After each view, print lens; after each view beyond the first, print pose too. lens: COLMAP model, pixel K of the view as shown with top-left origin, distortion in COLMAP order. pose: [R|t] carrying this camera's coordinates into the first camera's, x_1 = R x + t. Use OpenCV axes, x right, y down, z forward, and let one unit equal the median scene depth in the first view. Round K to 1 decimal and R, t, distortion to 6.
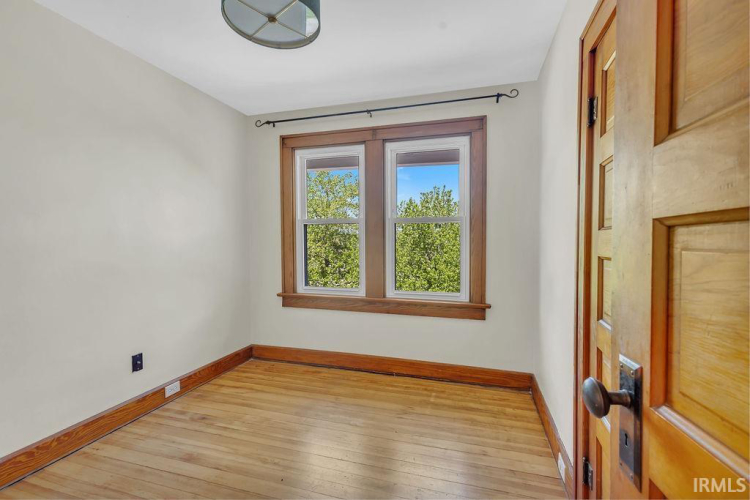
lens RADIAL K [[341.1, 0, 373.9], [0, 341.1, 245.5], [0, 0, 1]] dist [0.000379, -0.000216]
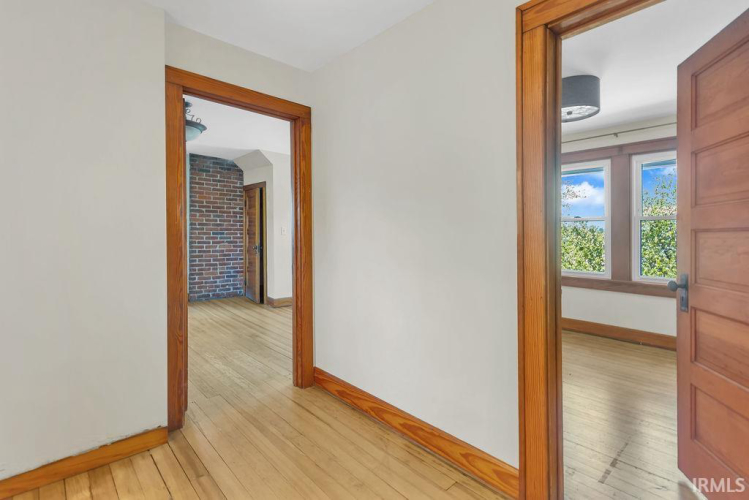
lens RADIAL K [[350.4, 0, 375.9], [0, 350.4, 231.8], [0, 0, 1]] dist [0.001920, 0.000121]
pose [[0.864268, -0.001731, -0.503028, -0.124792], [-0.008374, 0.999806, -0.017829, 0.006858], [0.502961, 0.019622, 0.864086, -0.558494]]
